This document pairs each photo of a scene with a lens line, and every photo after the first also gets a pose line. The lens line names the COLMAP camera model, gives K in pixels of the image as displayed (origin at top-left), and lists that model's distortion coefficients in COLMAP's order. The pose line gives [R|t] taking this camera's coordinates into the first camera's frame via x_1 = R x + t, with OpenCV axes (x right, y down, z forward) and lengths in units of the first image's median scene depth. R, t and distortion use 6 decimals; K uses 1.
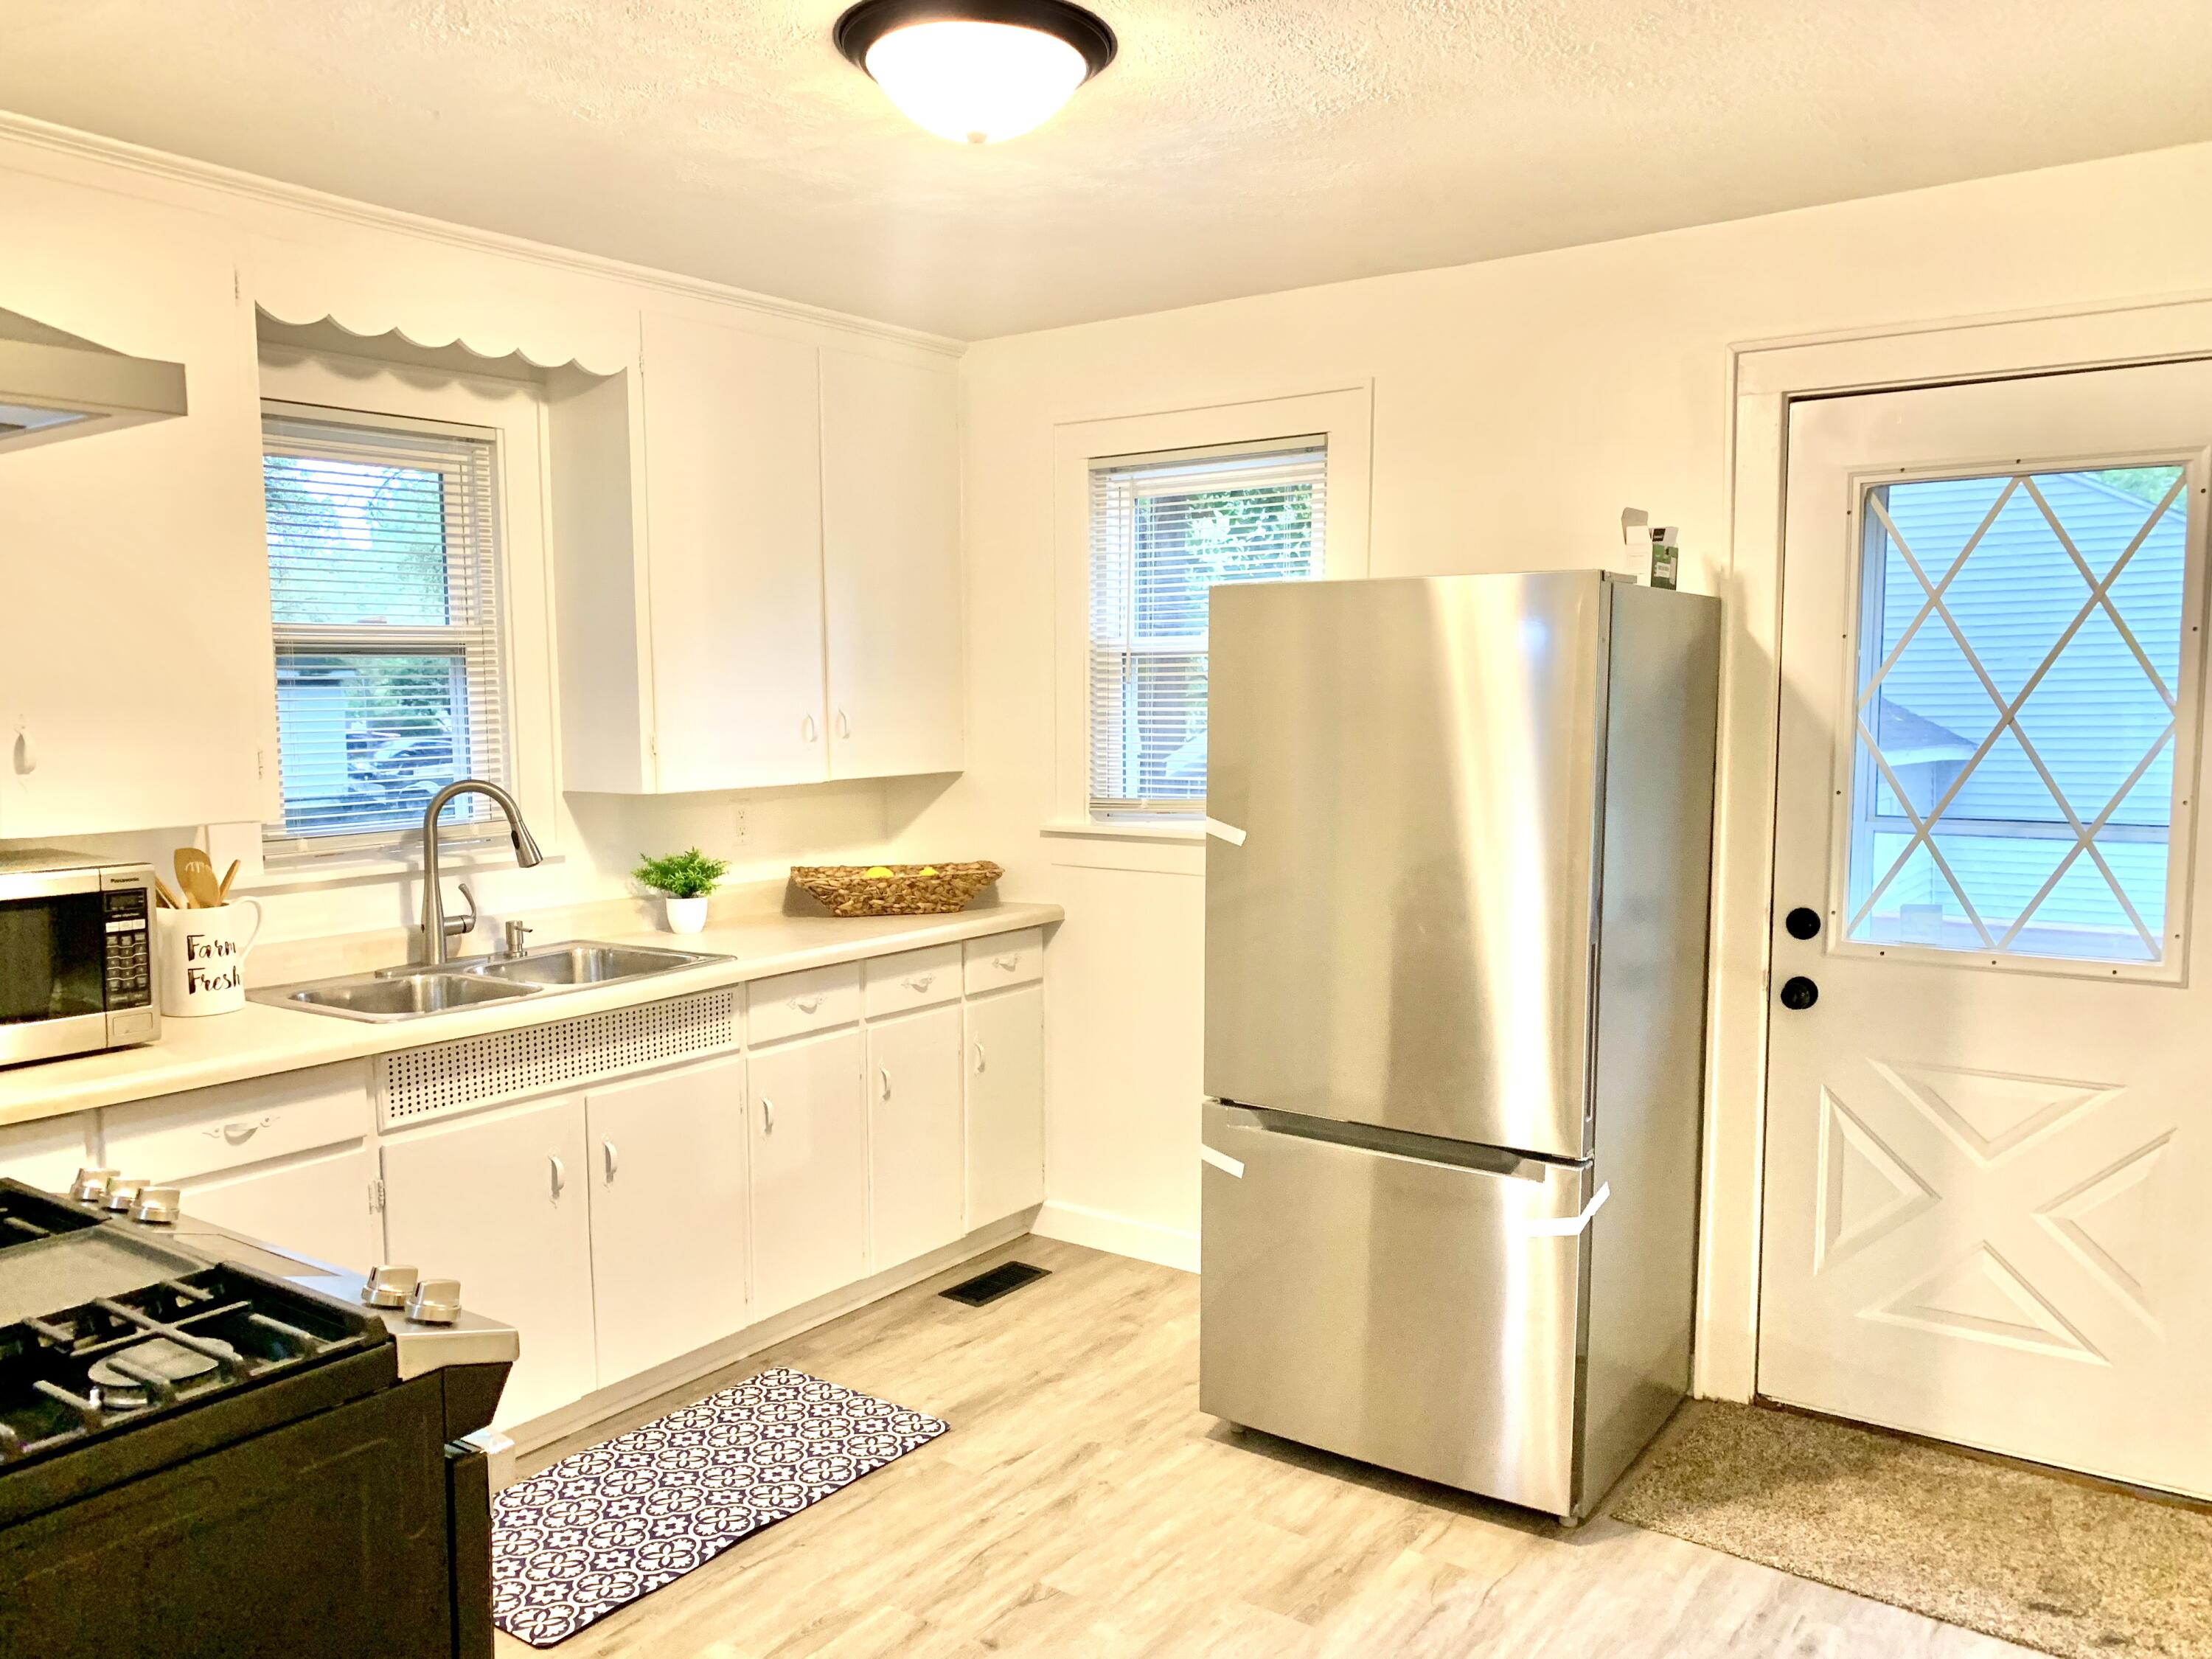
lens RADIAL K [[1648.5, 0, 1103.8], [0, 1648.5, 855.5], [0, 0, 1]] dist [0.076070, -0.214590]
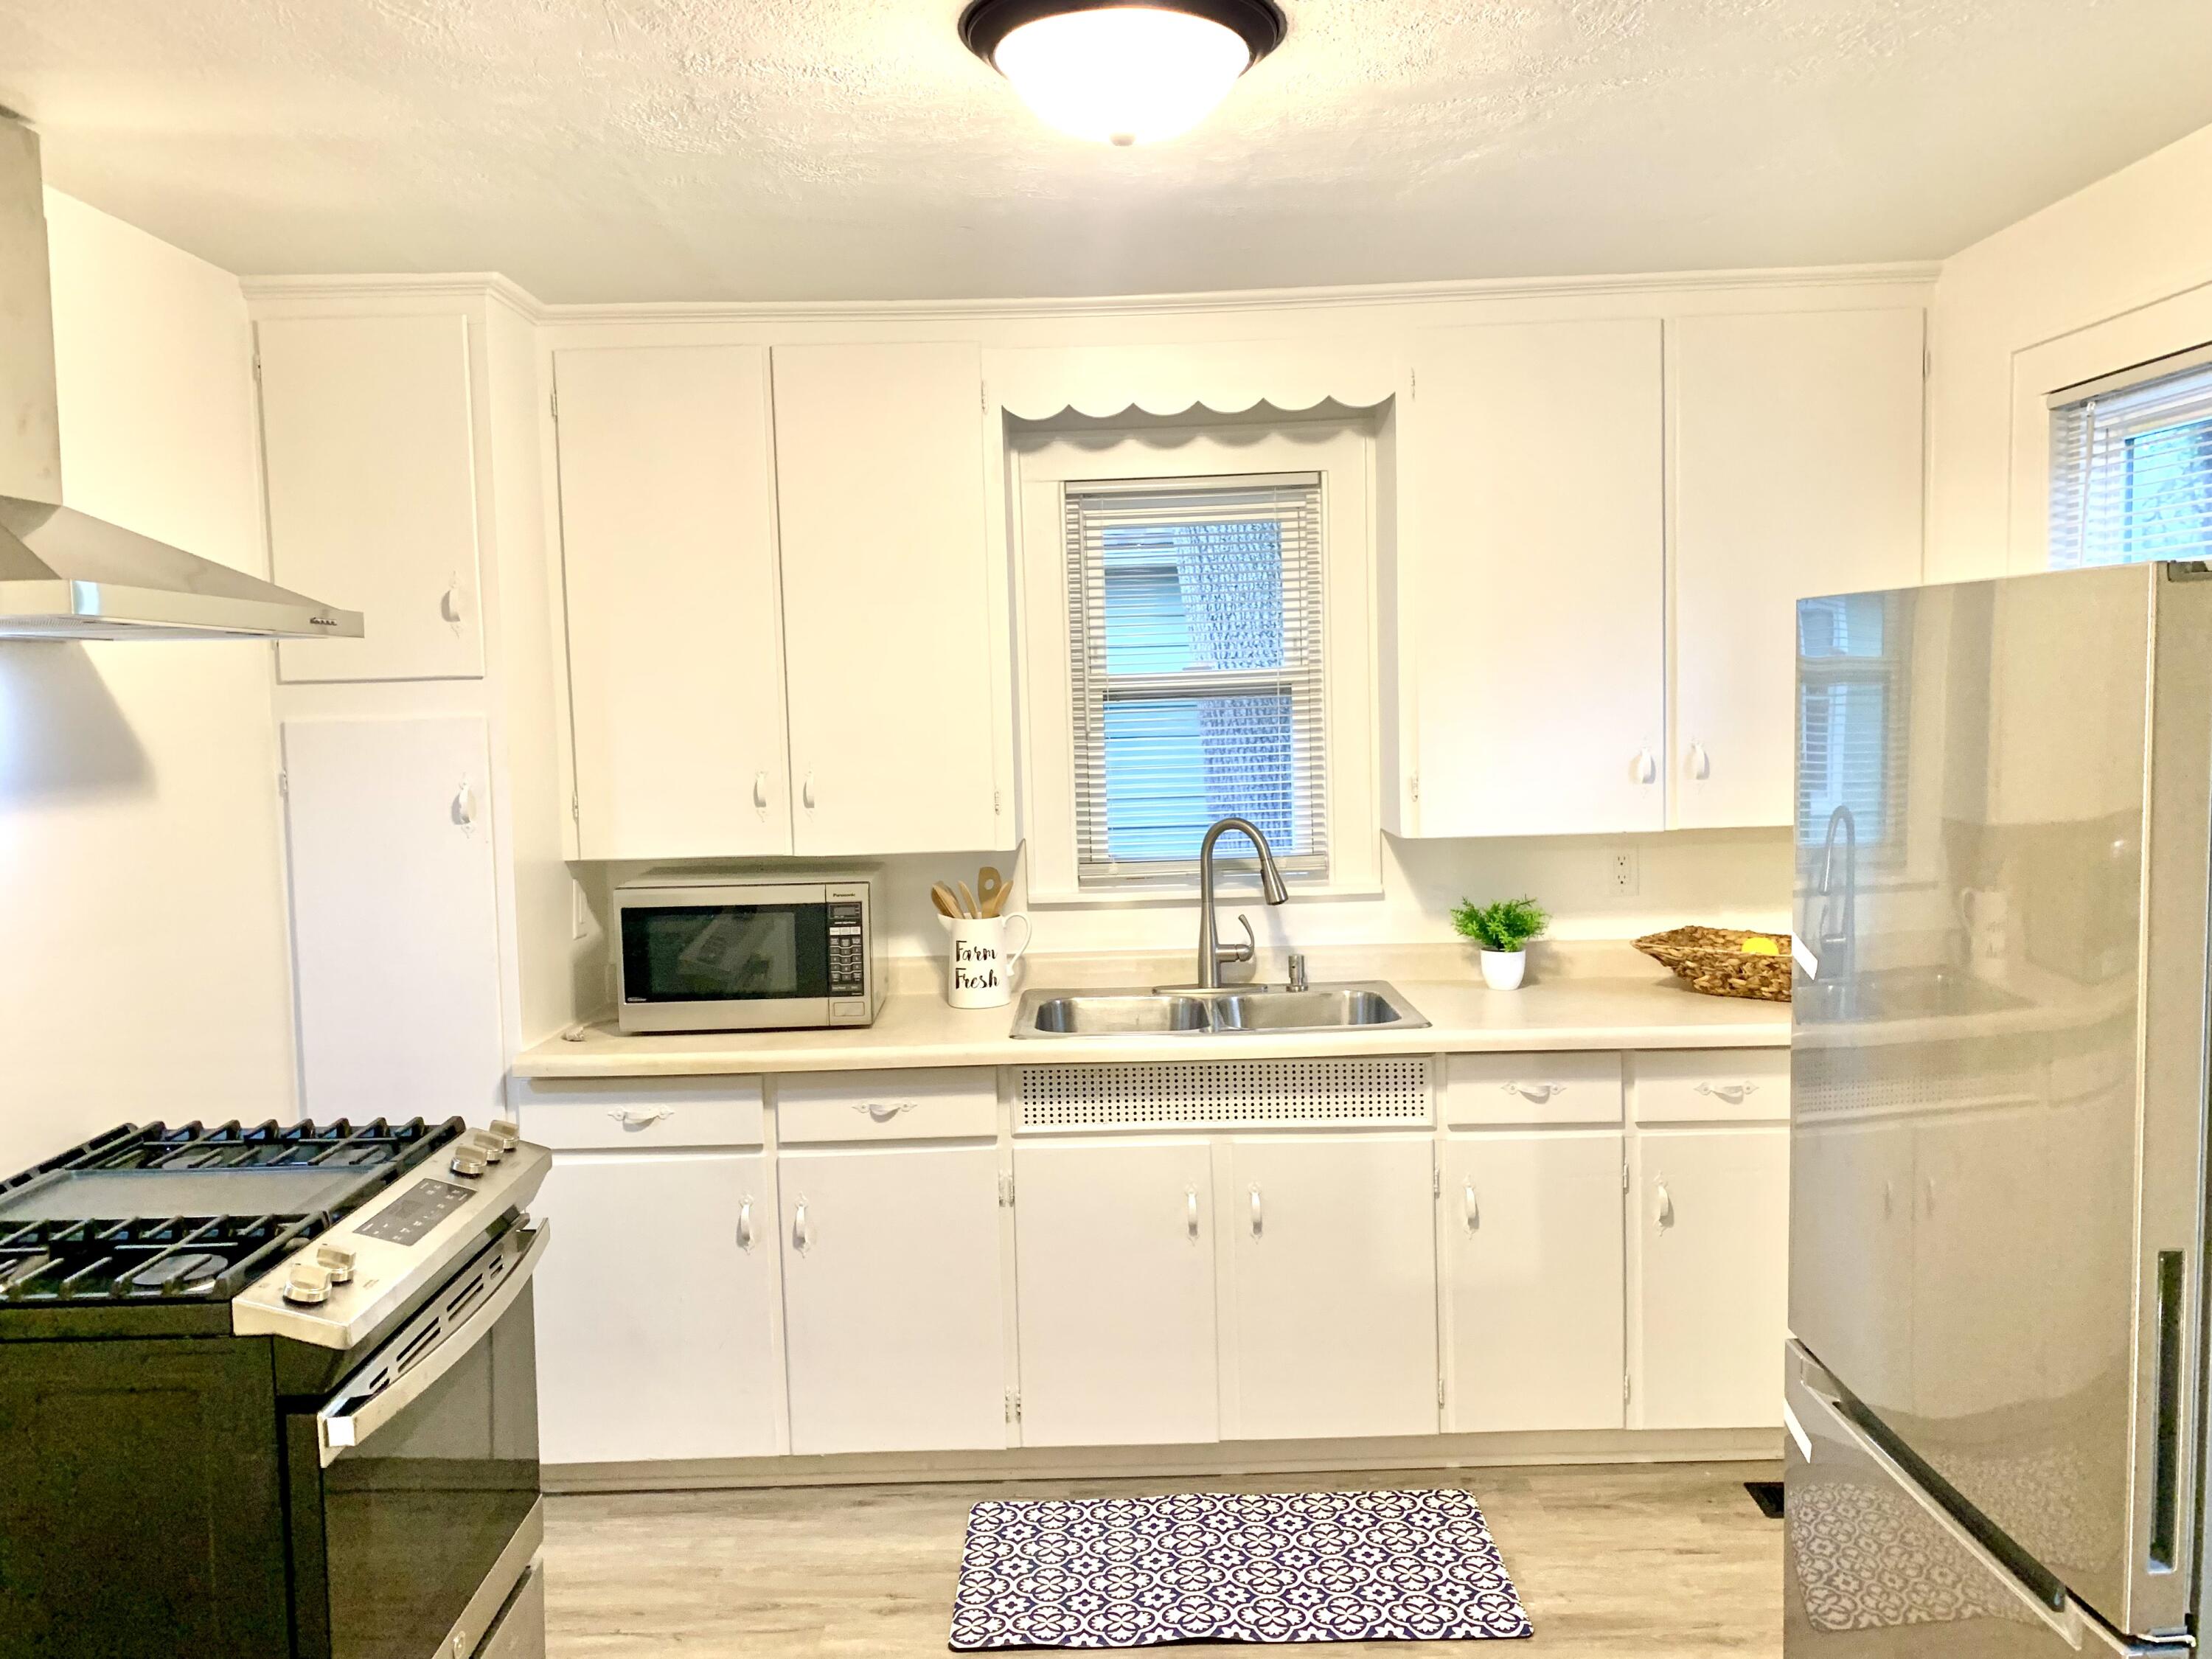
lens RADIAL K [[1651.8, 0, 1106.0], [0, 1651.8, 829.5], [0, 0, 1]] dist [0.108136, -0.217885]
pose [[0.583064, 0.058471, -0.810319, 0.460164], [-0.057870, 0.997862, 0.030363, -0.071652], [0.810362, 0.029190, 0.585202, 0.353272]]
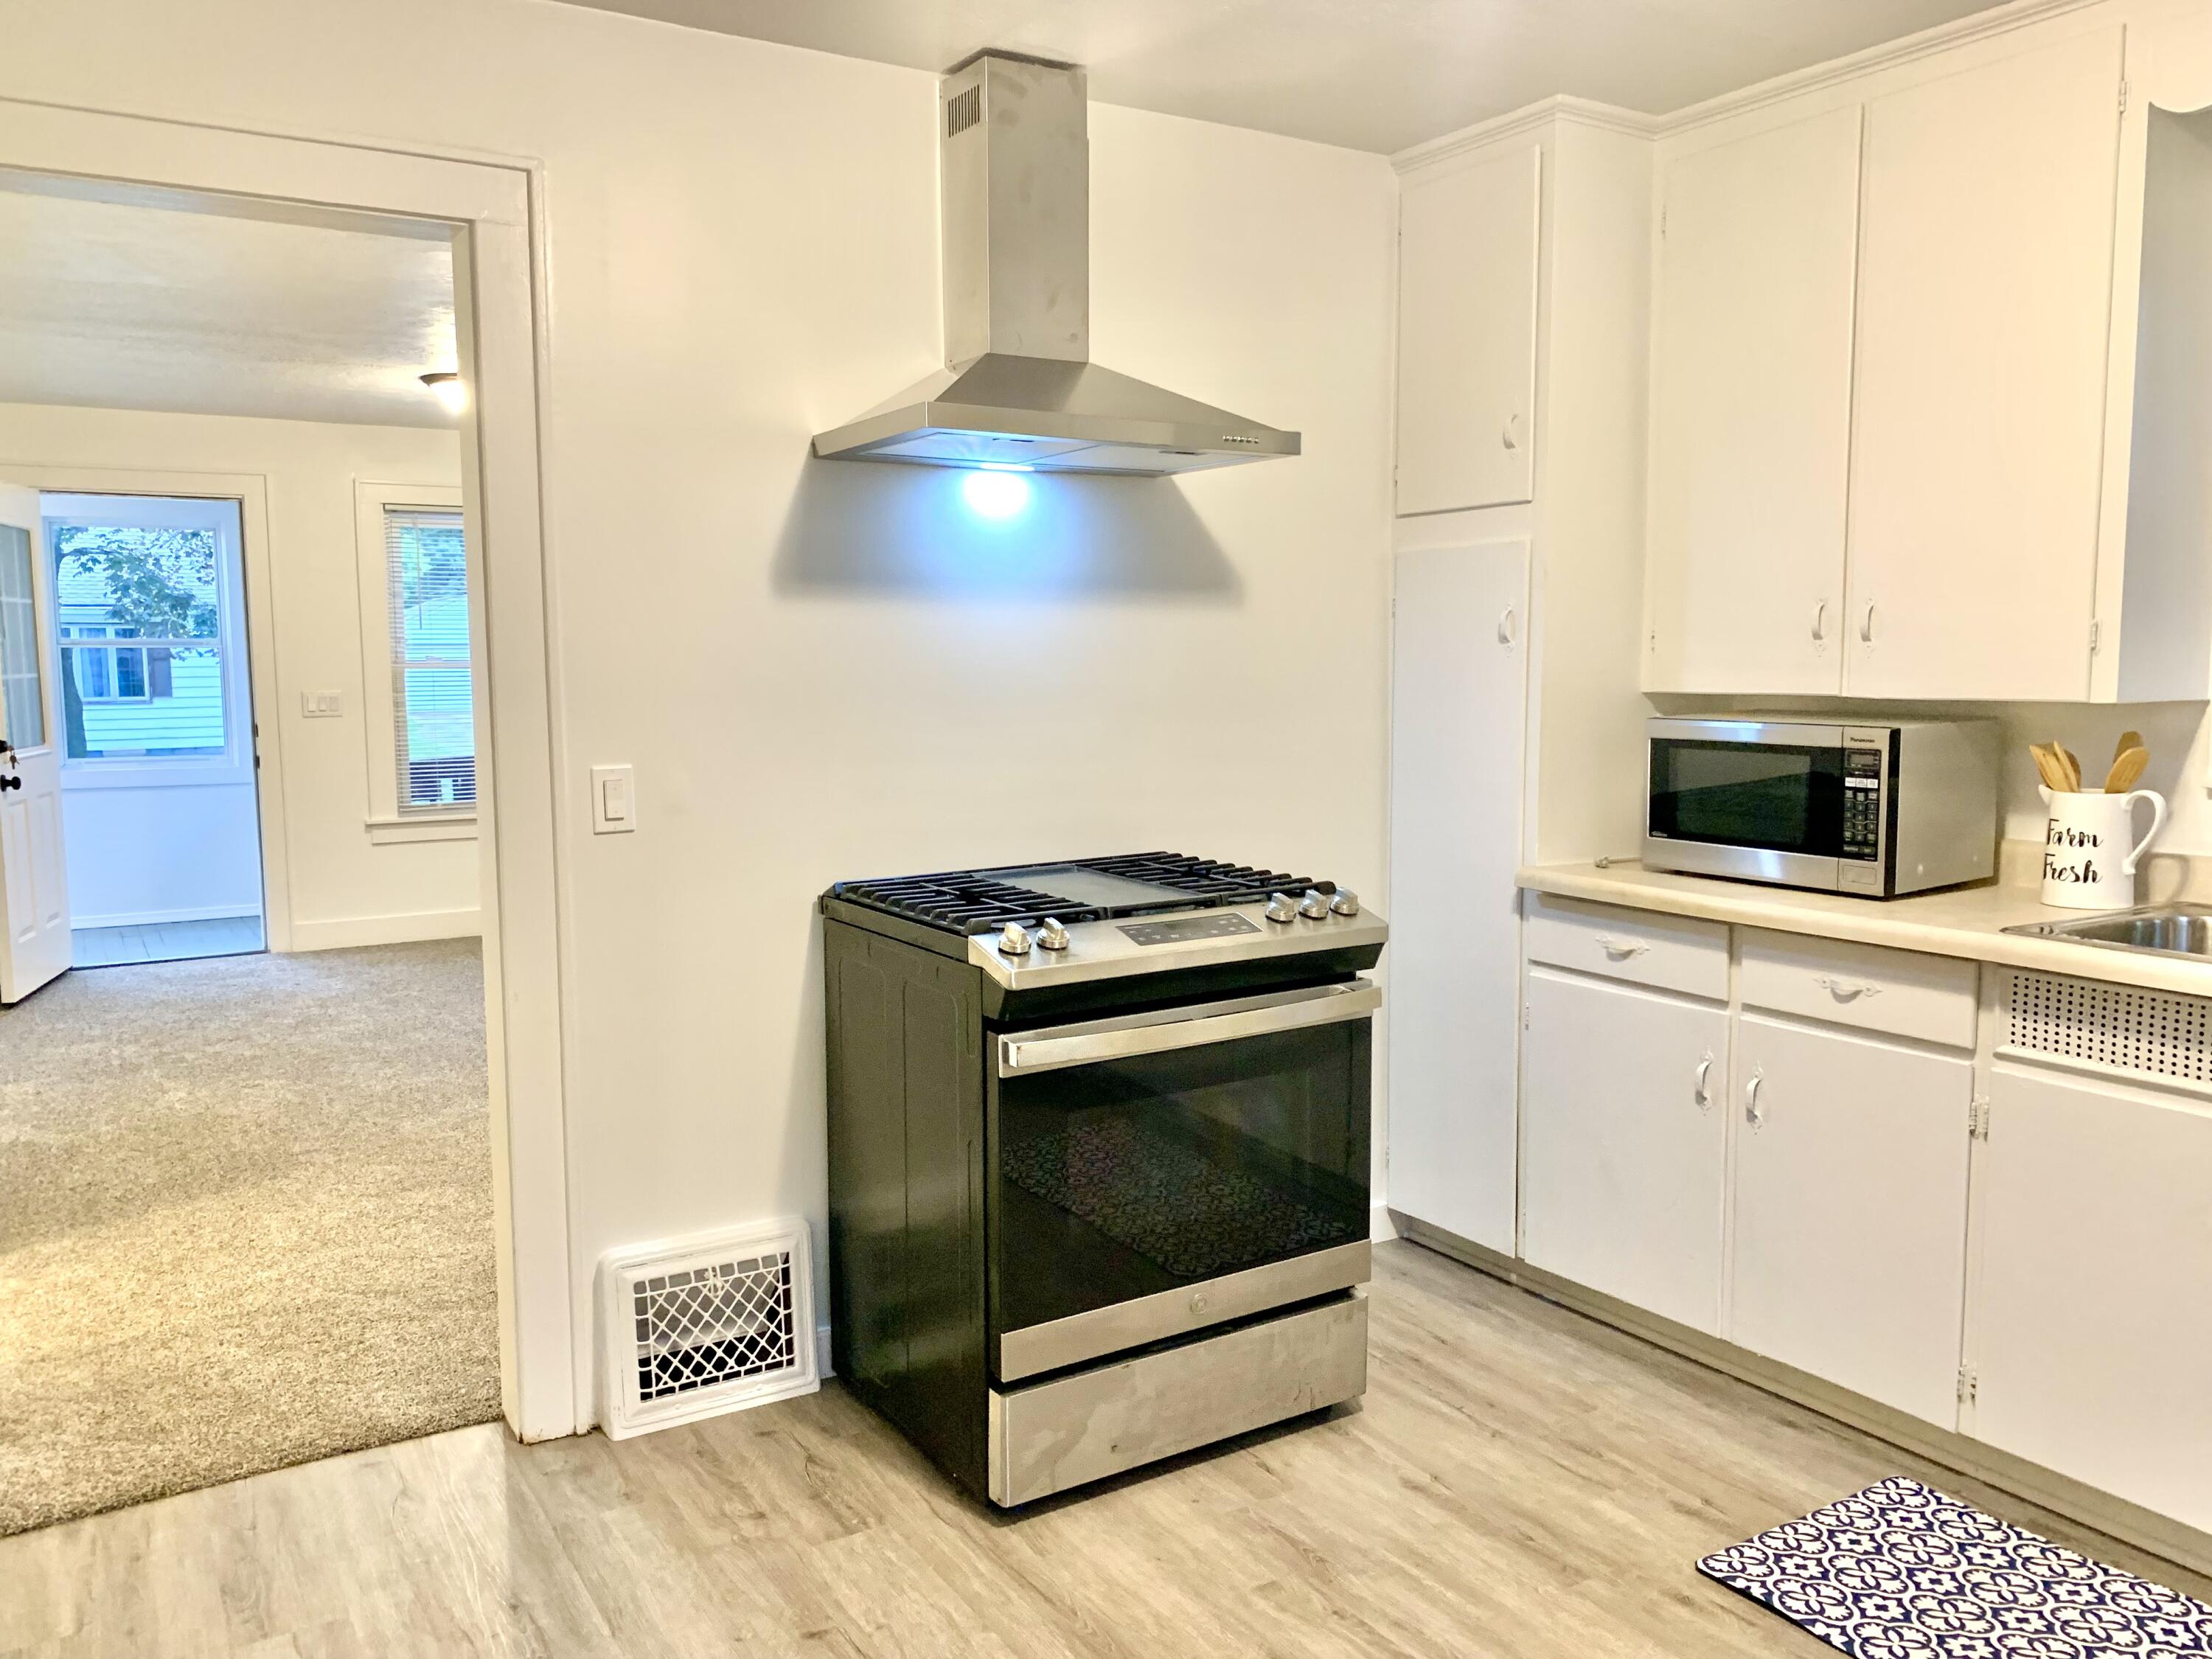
lens RADIAL K [[1677.3, 0, 1106.0], [0, 1677.3, 829.5], [0, 0, 1]] dist [0.073160, -0.109781]
pose [[-0.373576, 0.109523, -0.921111, 0.518596], [-0.079575, 0.985561, 0.149460, -0.045233], [0.924180, 0.129132, -0.359466, 0.799037]]
